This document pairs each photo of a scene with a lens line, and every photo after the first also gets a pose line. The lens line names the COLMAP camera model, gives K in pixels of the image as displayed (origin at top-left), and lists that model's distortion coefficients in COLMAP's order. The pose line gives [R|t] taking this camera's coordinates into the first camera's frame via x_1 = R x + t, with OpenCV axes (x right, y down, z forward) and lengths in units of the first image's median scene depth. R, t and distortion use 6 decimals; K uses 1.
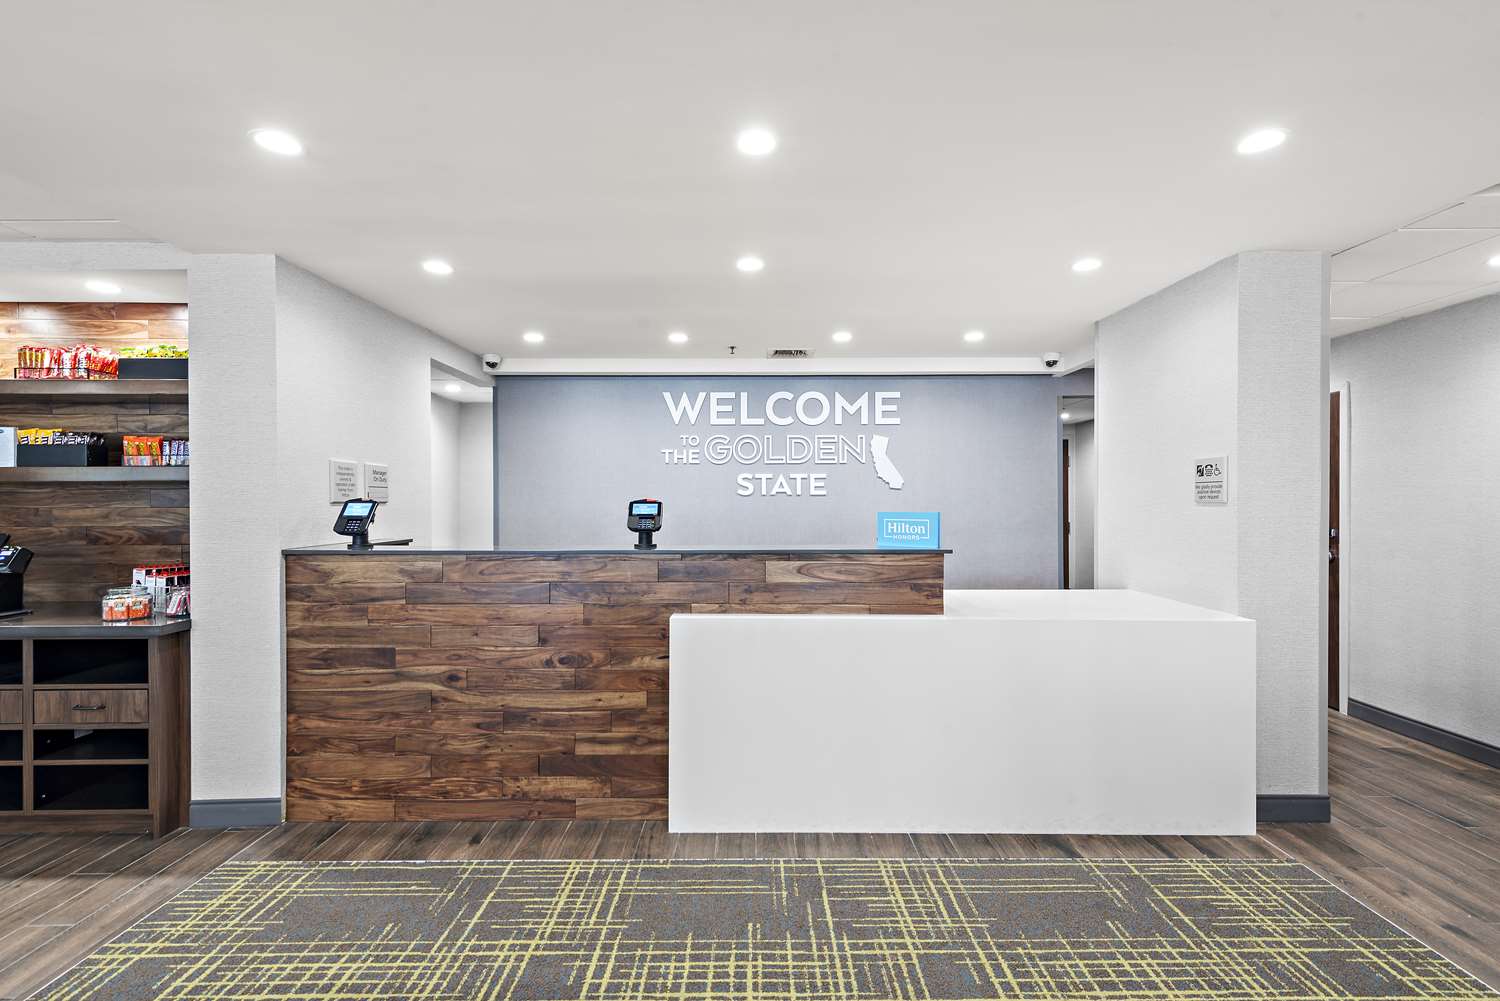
lens RADIAL K [[662.0, 0, 754.5], [0, 662.0, 501.0], [0, 0, 1]] dist [0.010642, -0.003428]
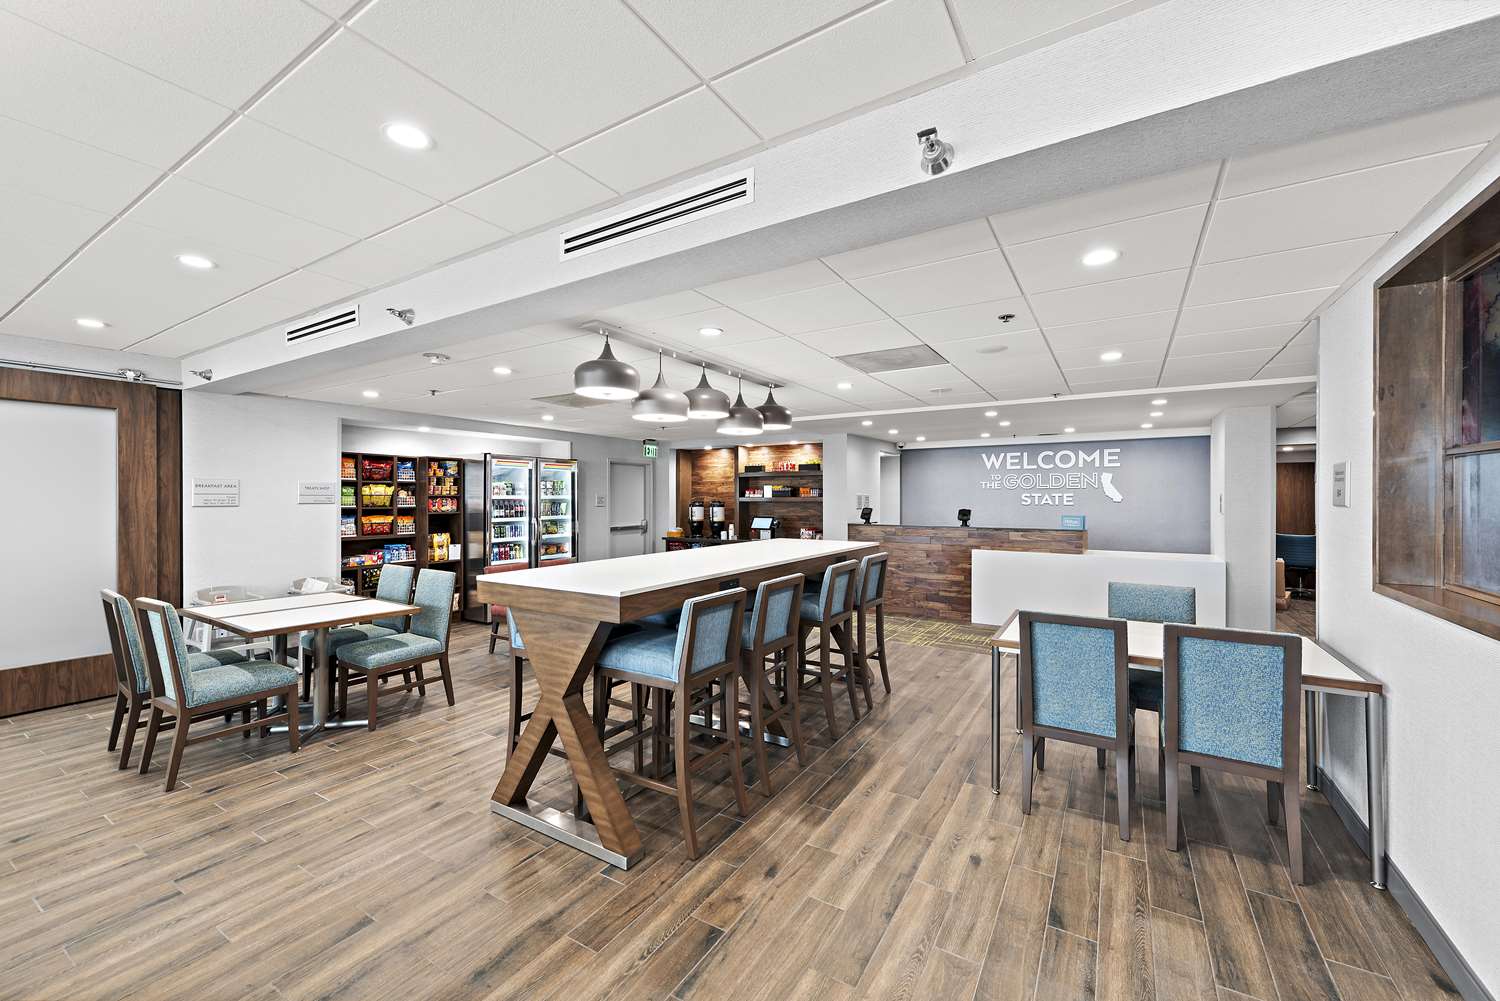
lens RADIAL K [[585.0, 0, 745.4], [0, 585.0, 499.1], [0, 0, 1]] dist [-0.001059, -0.001082]
pose [[0.836739, 0.001916, -0.547599, 0.433546], [-0.002079, 0.999998, 0.000322, -0.044602], [0.547598, 0.000869, 0.836741, -1.649437]]
